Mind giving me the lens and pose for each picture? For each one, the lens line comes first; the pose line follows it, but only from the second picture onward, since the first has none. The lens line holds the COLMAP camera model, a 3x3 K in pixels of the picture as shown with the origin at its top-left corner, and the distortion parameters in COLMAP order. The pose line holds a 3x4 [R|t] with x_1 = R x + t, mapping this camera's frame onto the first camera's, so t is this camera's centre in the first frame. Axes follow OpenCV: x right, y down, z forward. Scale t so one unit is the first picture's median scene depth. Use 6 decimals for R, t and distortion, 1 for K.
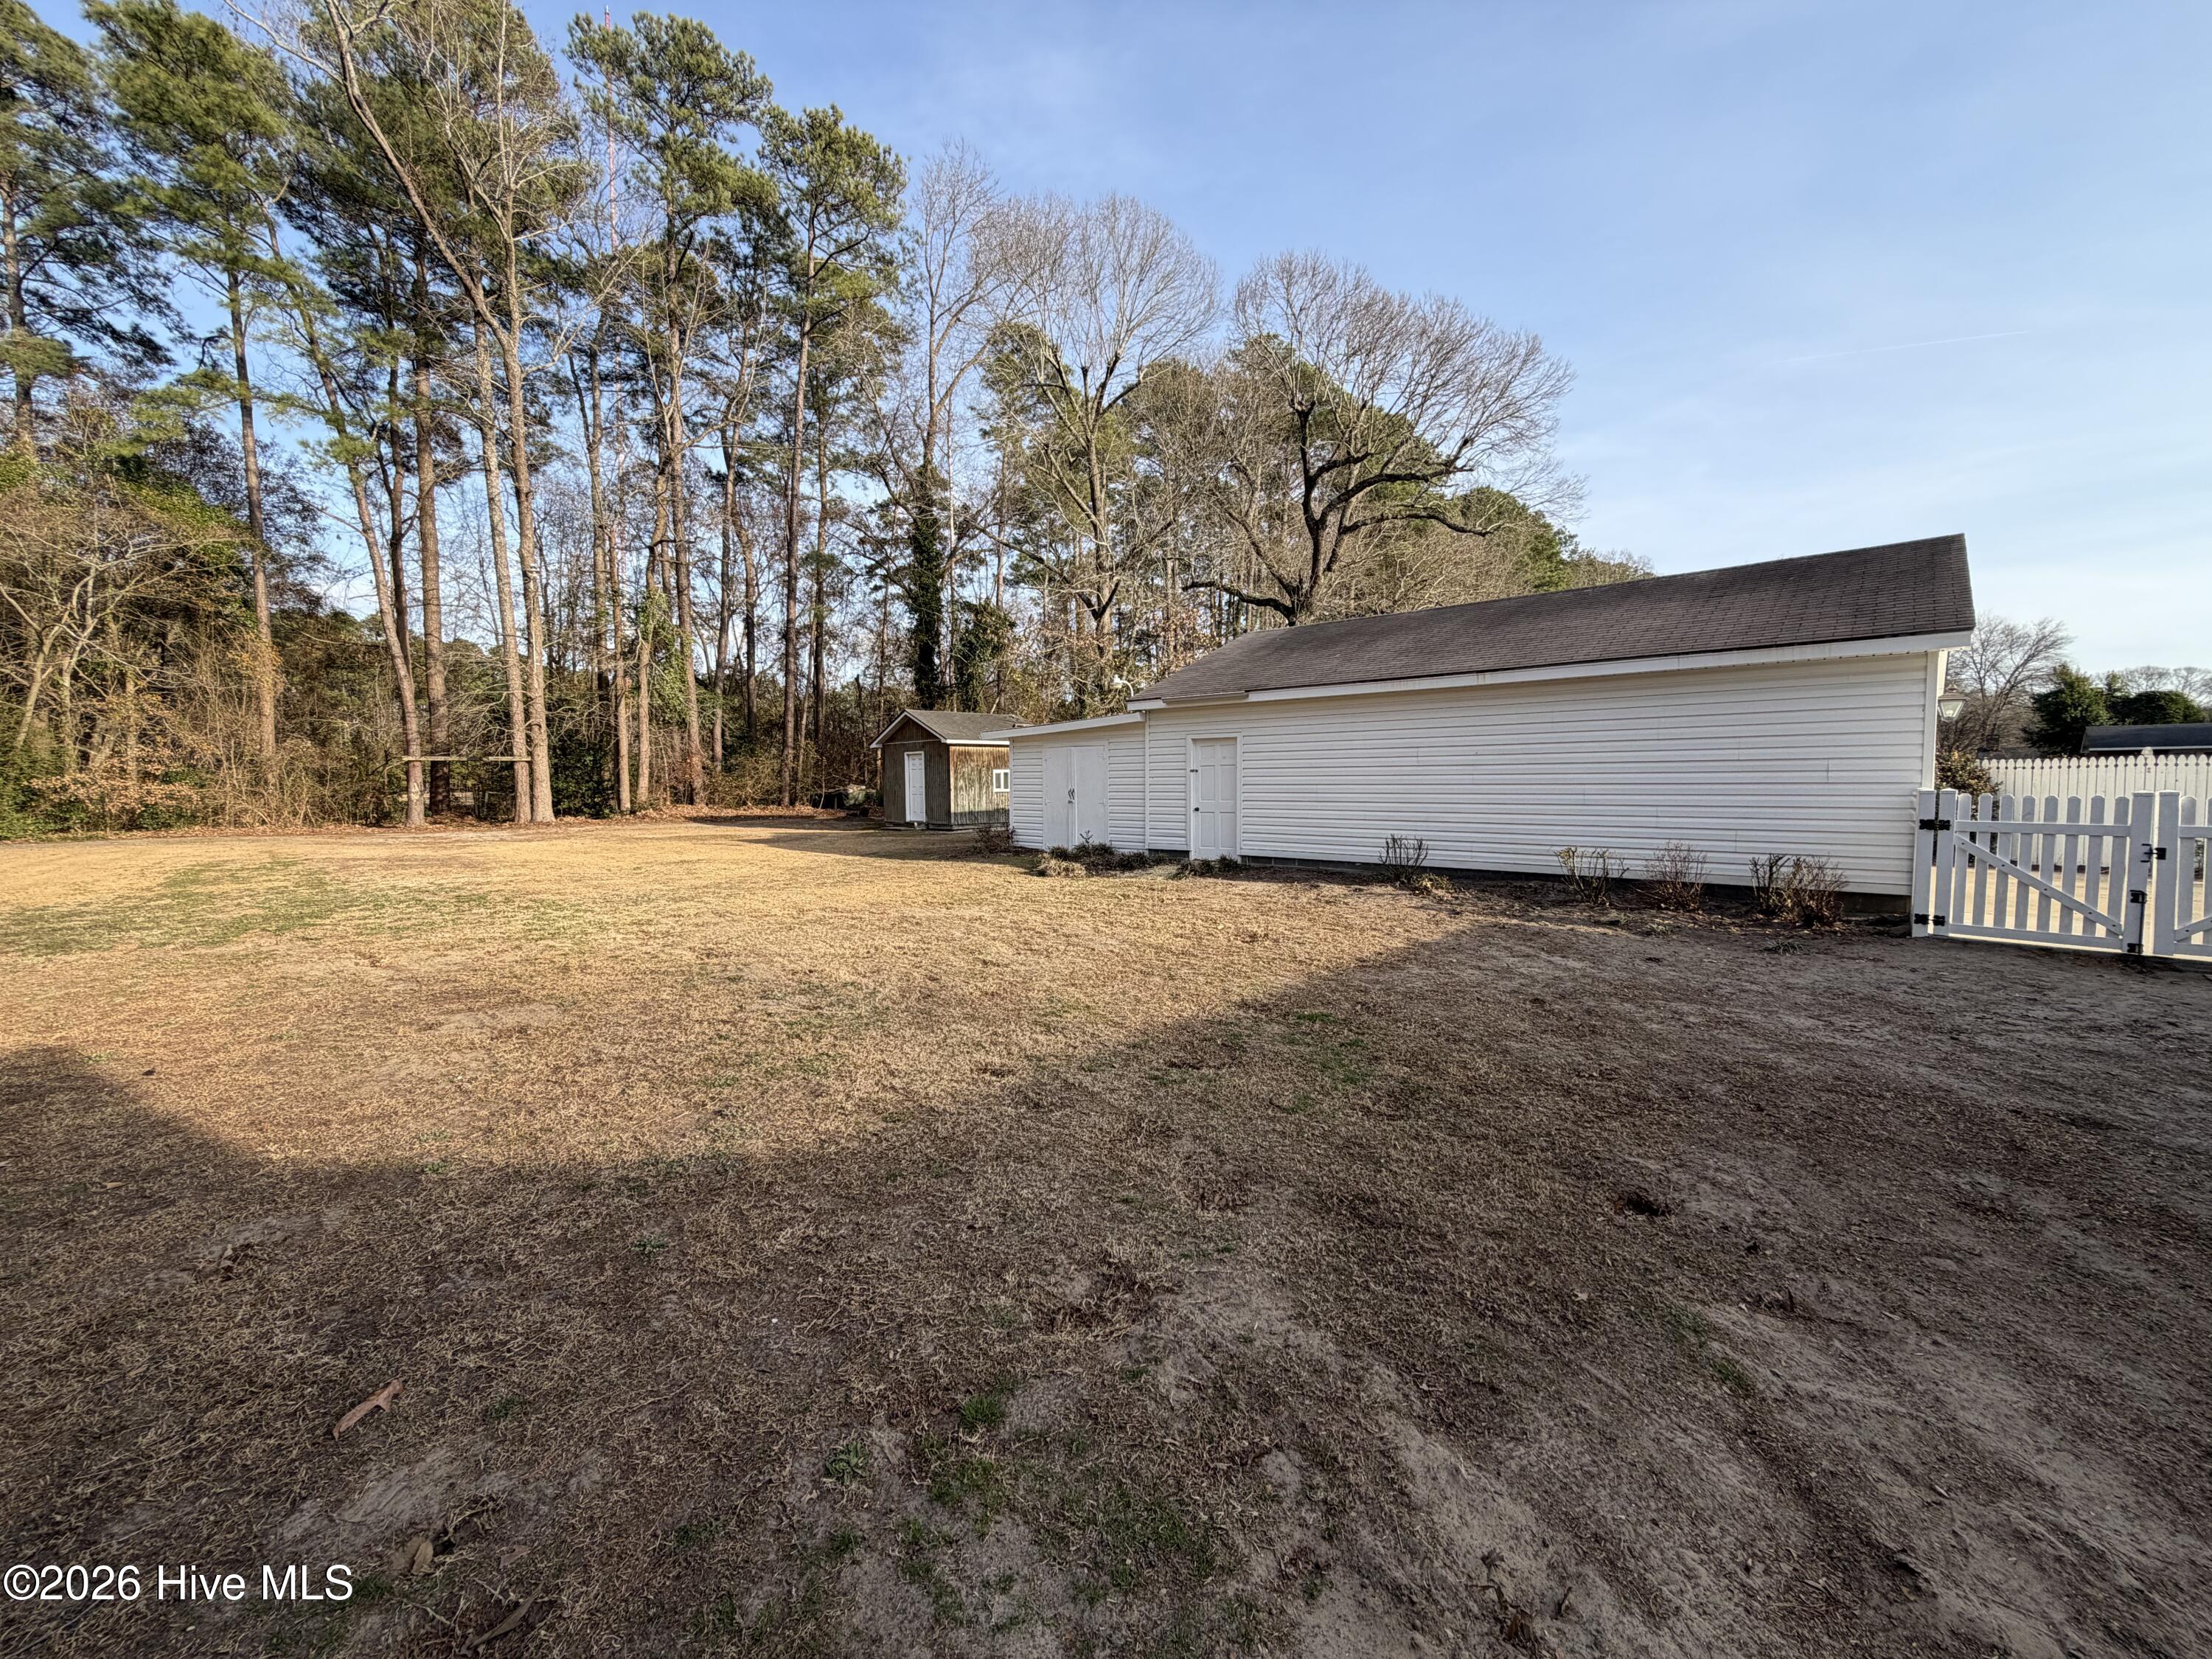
lens RADIAL K [[880.3, 0, 1096.6], [0, 880.3, 828.3], [0, 0, 1]] dist [-0.000271, 0.000197]
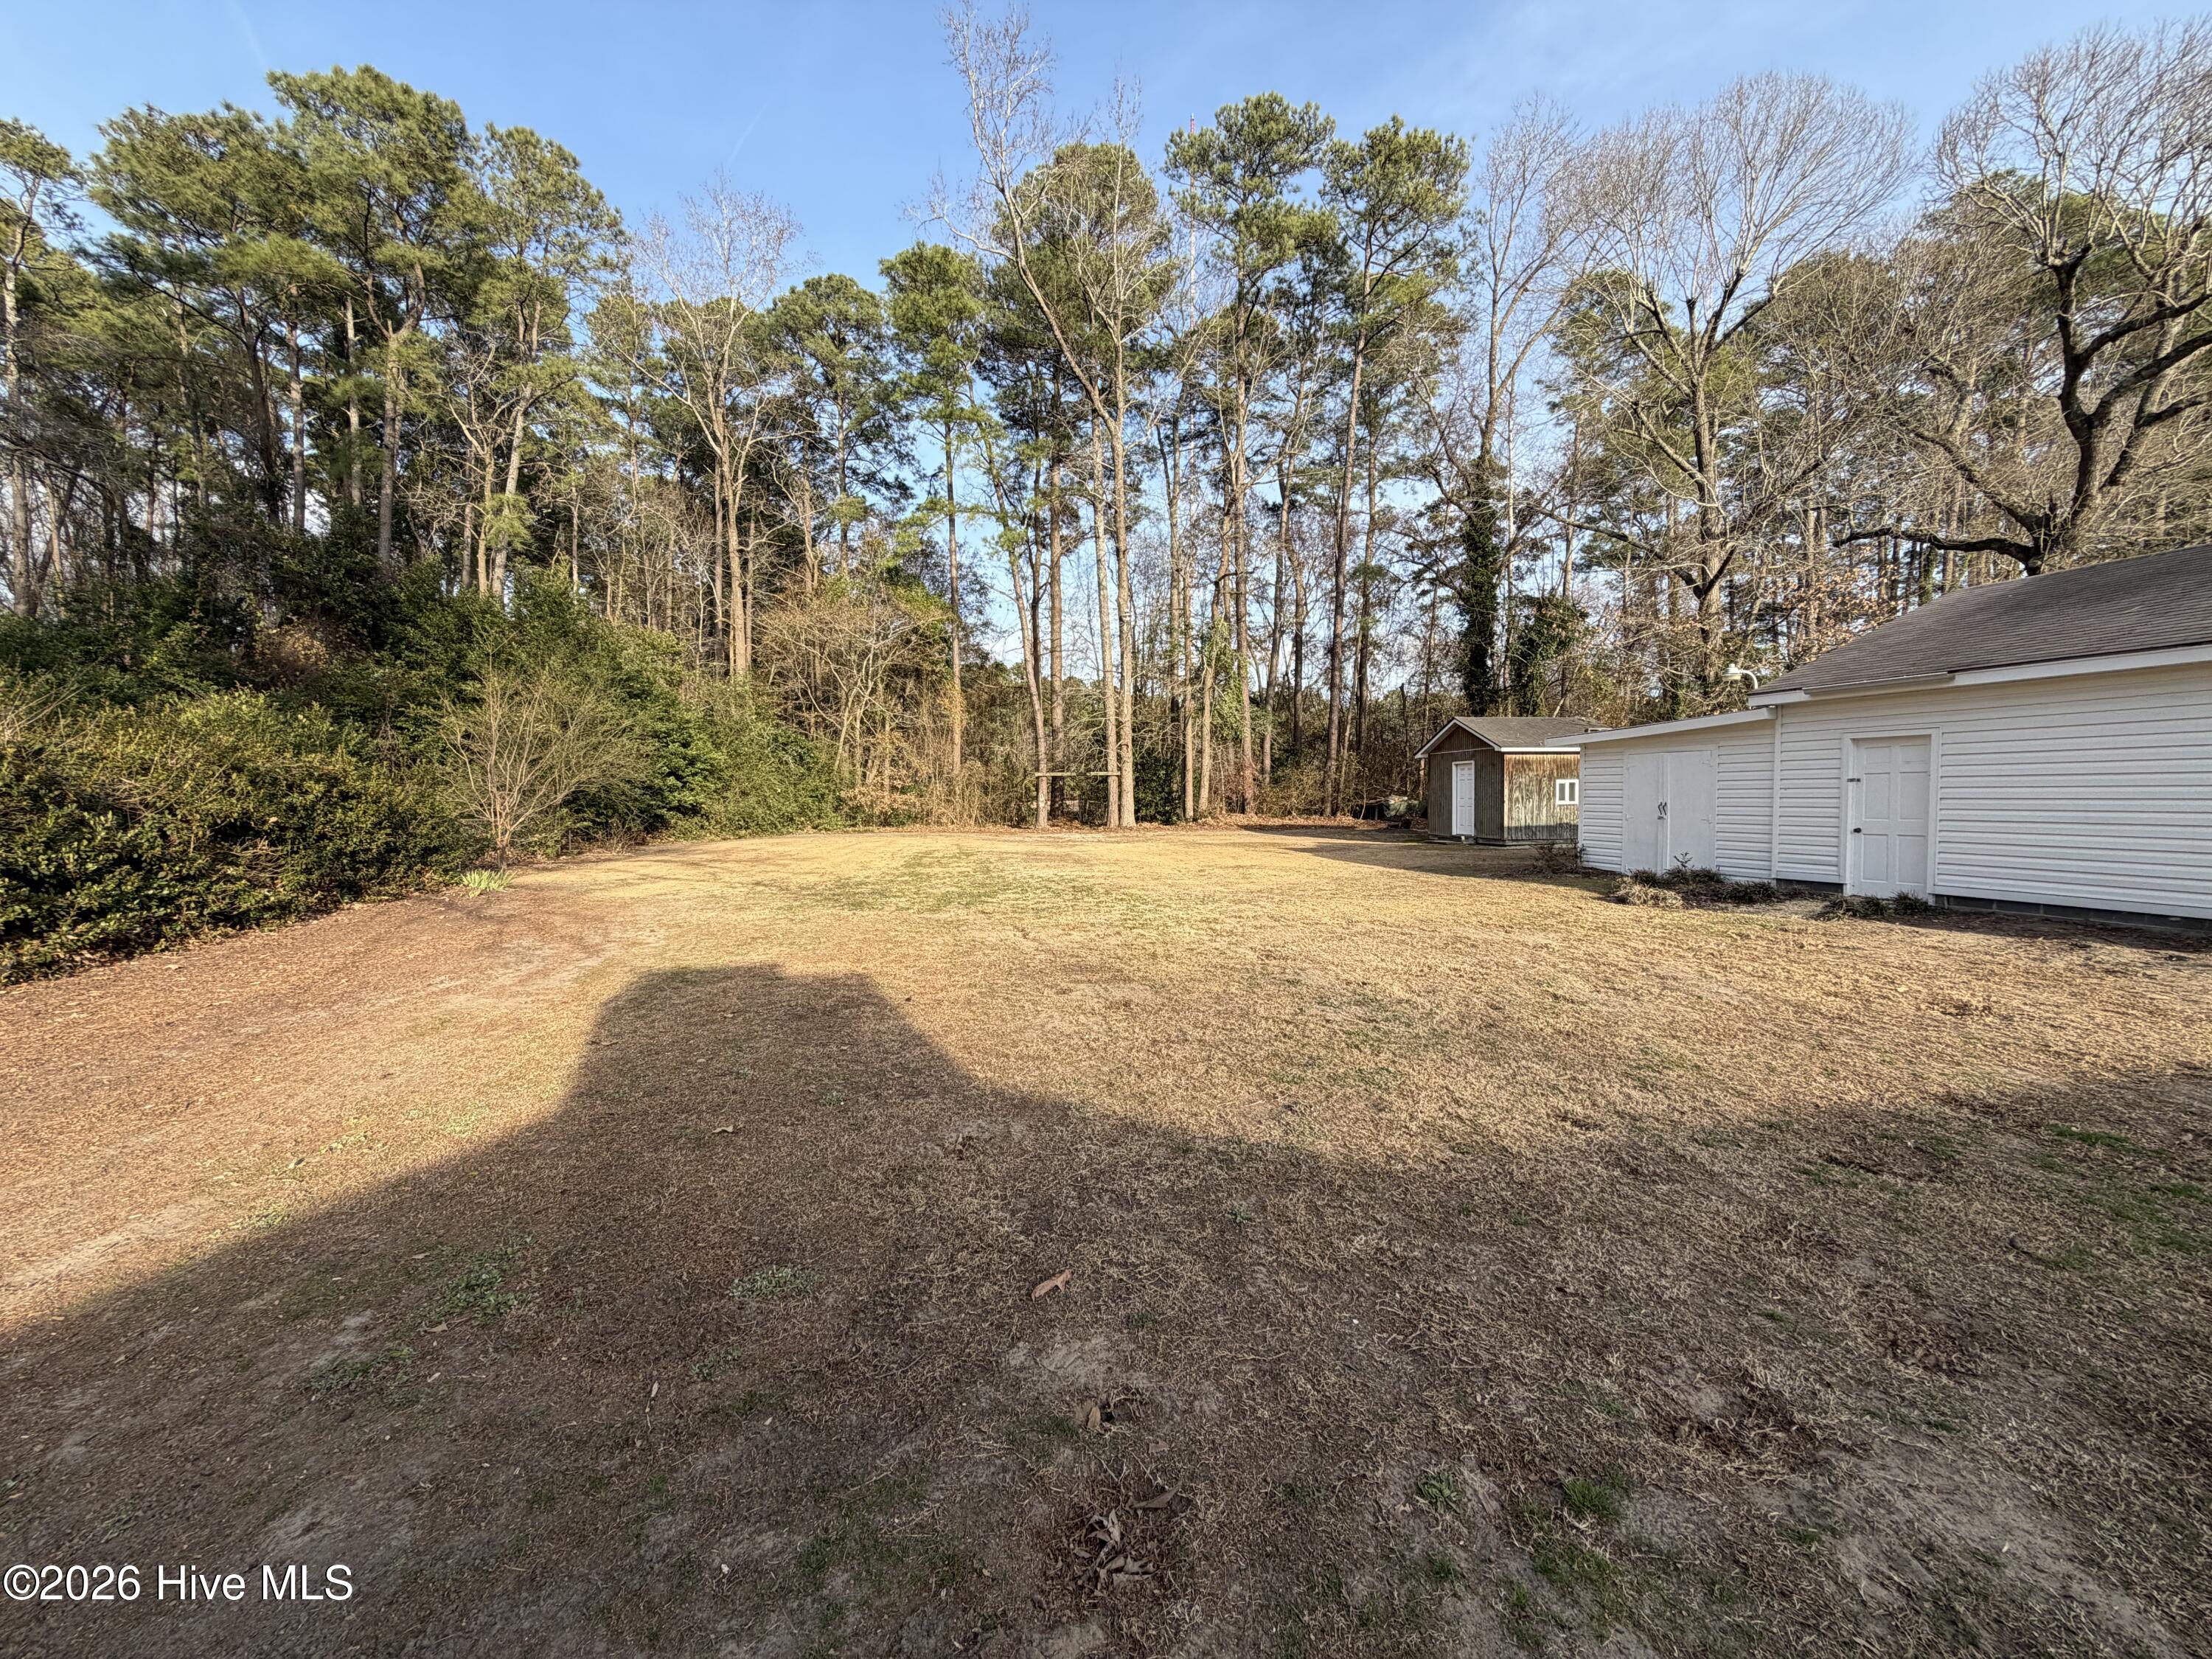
lens RADIAL K [[880.3, 0, 1096.6], [0, 880.3, 828.3], [0, 0, 1]] dist [-0.000271, 0.000197]
pose [[0.829826, 0.022794, -0.557557, -0.003864], [-0.029101, 0.999573, -0.002448, -0.000925], [0.557263, 0.018257, 0.830135, -0.003395]]
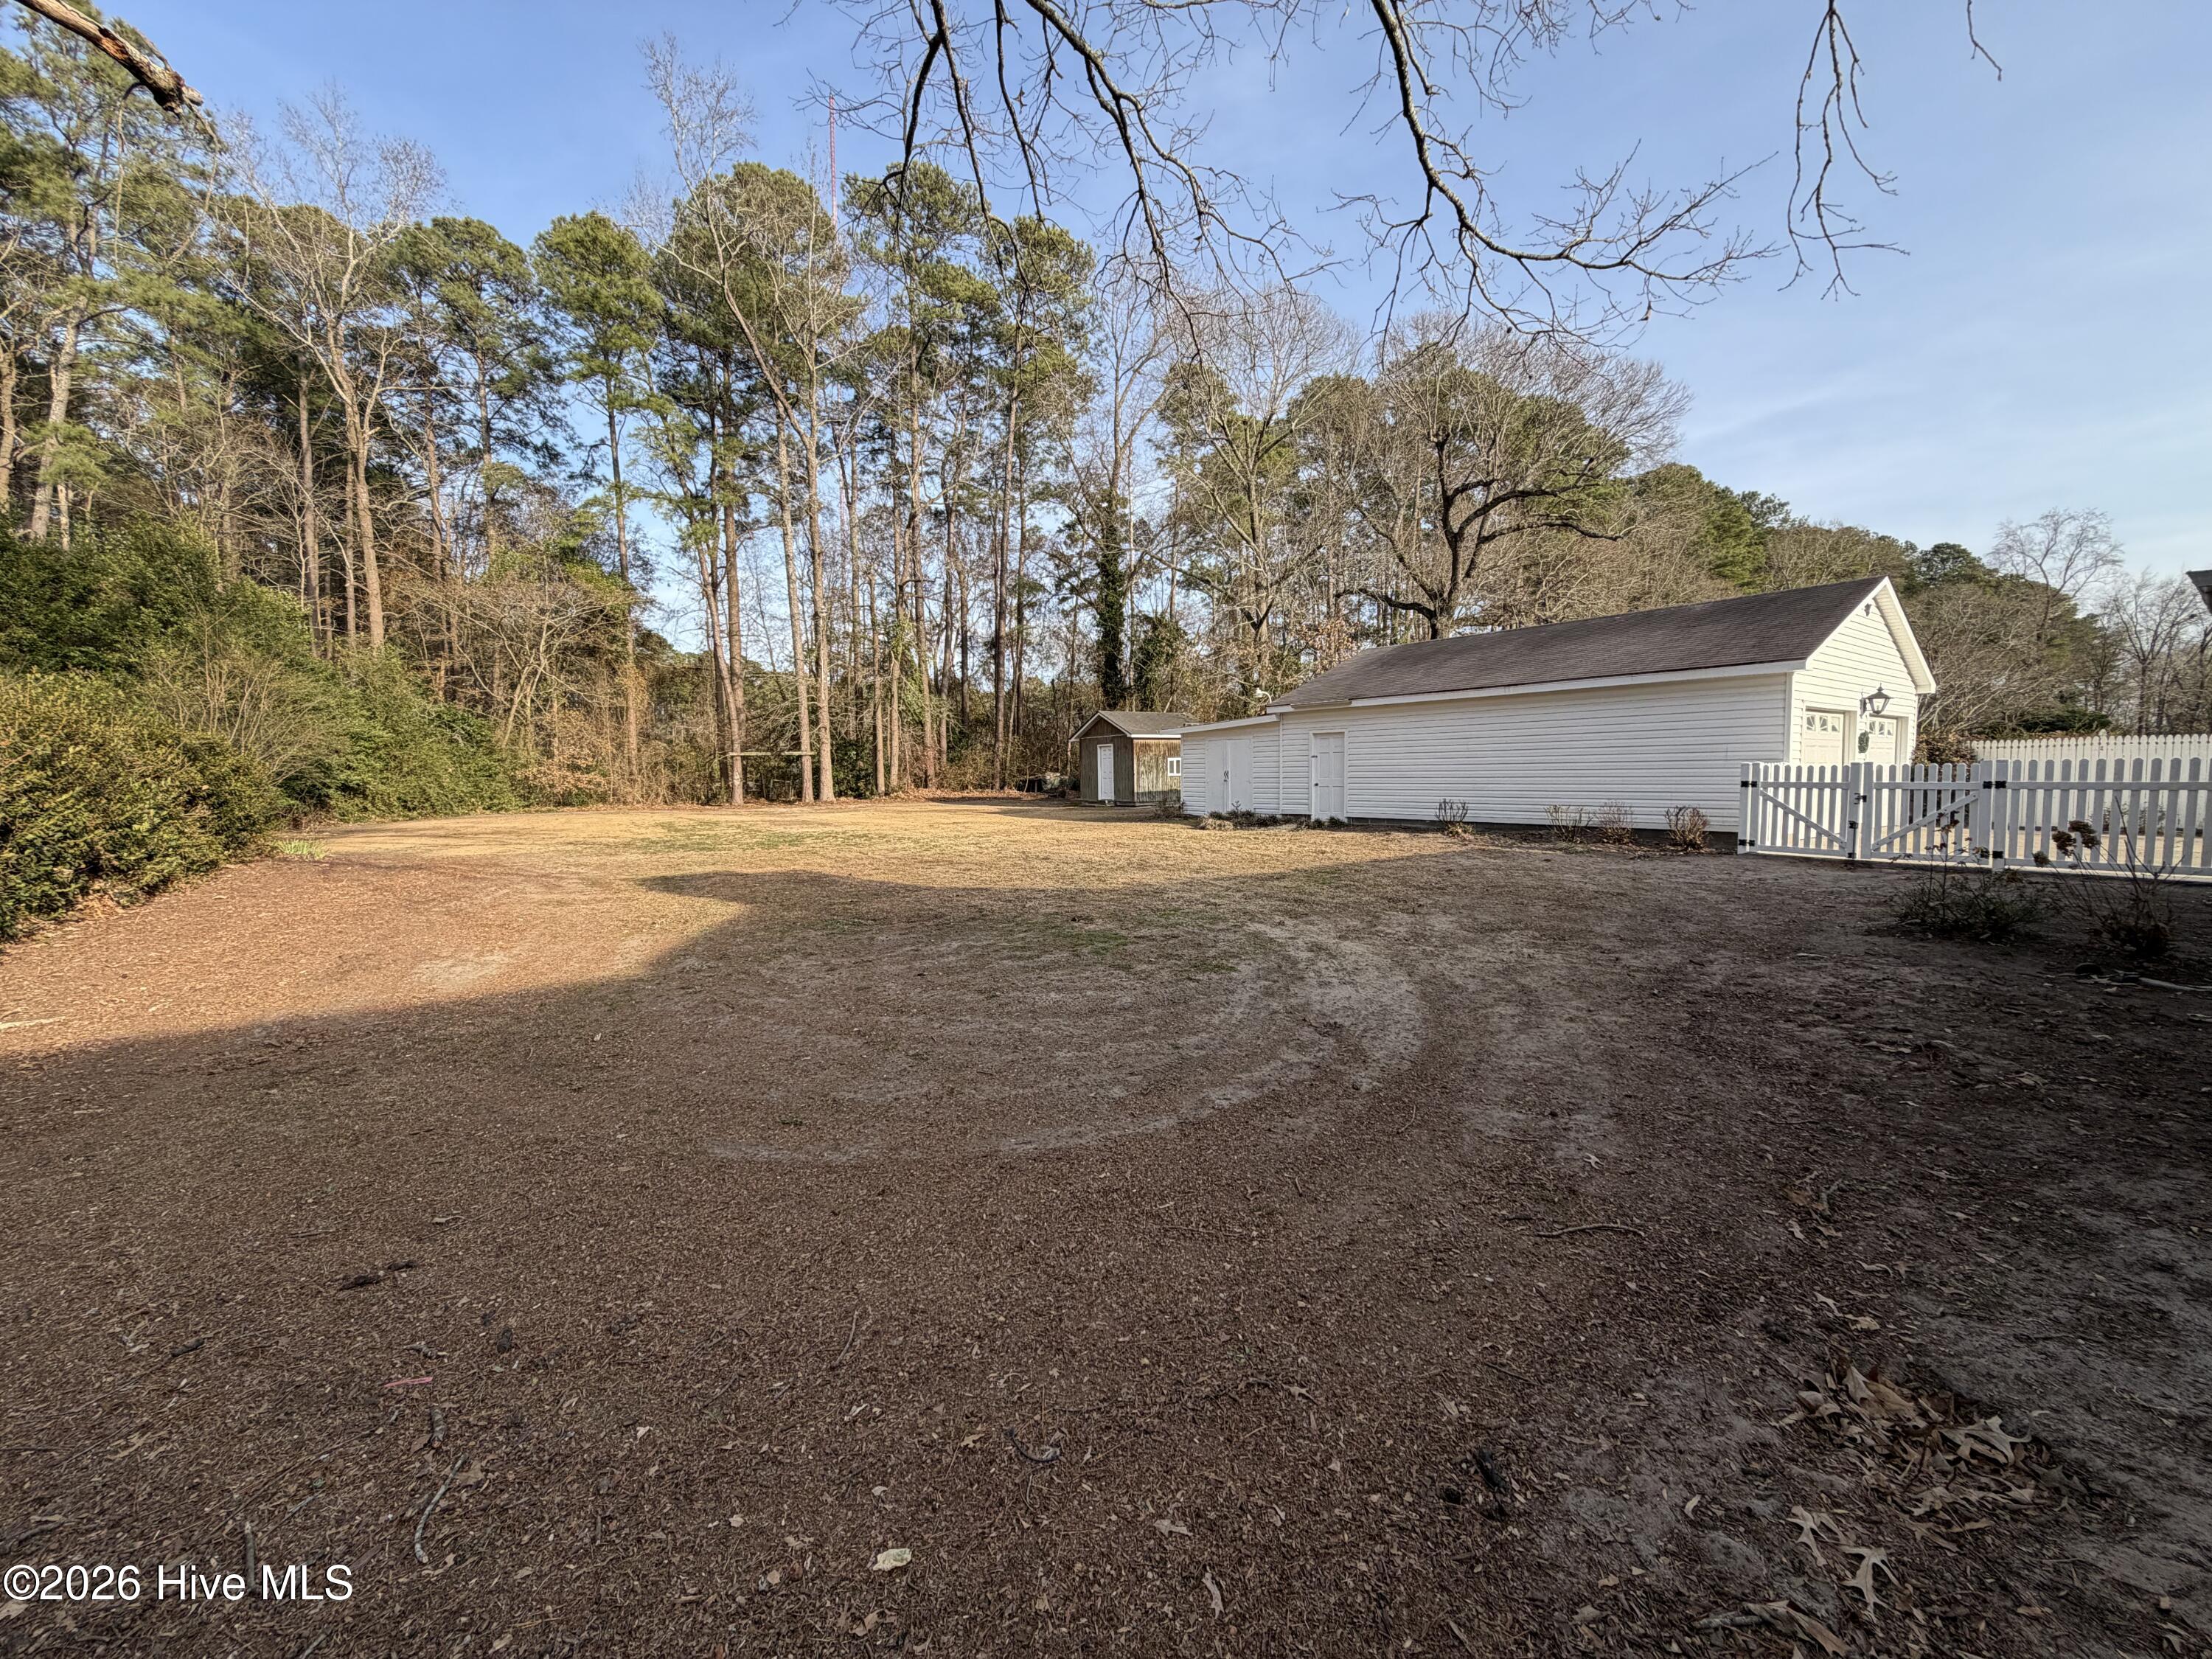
lens RADIAL K [[880.3, 0, 1096.6], [0, 880.3, 828.3], [0, 0, 1]] dist [-0.000271, 0.000197]
pose [[0.981320, 0.006024, -0.192290, 0.018612], [-0.003792, 0.999921, 0.011974, 0.014298], [0.192347, -0.011022, 0.981265, -0.189768]]
